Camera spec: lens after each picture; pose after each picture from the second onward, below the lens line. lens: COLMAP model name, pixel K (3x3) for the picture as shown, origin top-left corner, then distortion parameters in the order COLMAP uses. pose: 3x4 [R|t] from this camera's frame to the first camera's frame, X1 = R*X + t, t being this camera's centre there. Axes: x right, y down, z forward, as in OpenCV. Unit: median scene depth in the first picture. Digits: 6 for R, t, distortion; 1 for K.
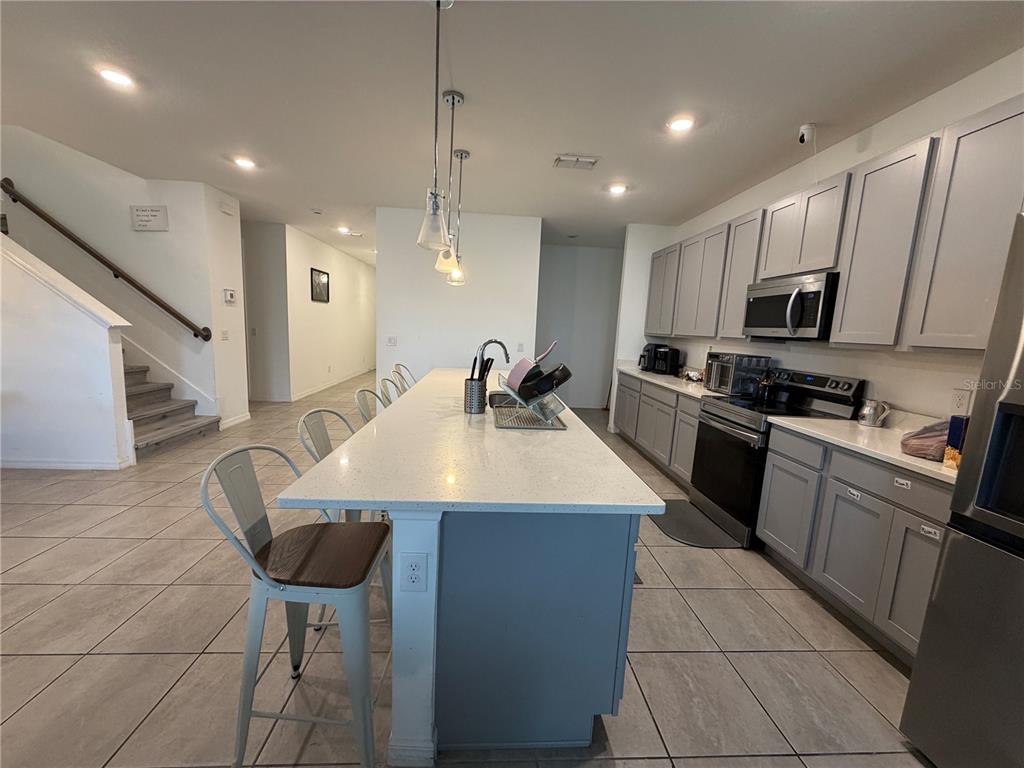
lens RADIAL K [[410.1, 0, 510.9], [0, 410.1, 384.4], [0, 0, 1]] dist [-0.000113, -0.000400]
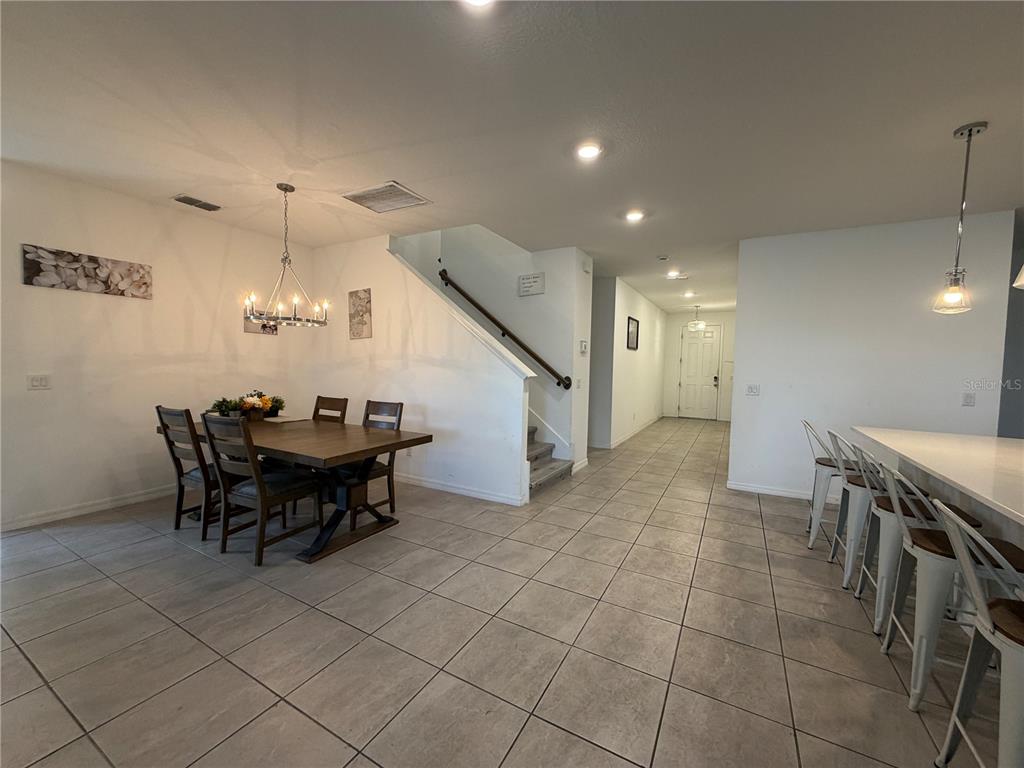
lens RADIAL K [[410.1, 0, 510.7], [0, 410.1, 384.8], [0, 0, 1]] dist [-0.000113, -0.000400]
pose [[0.841340, -0.000890, -0.540506, -0.301331], [-0.058398, 0.993995, -0.092539, -0.009974], [0.537343, 0.109421, 0.836235, 0.023627]]
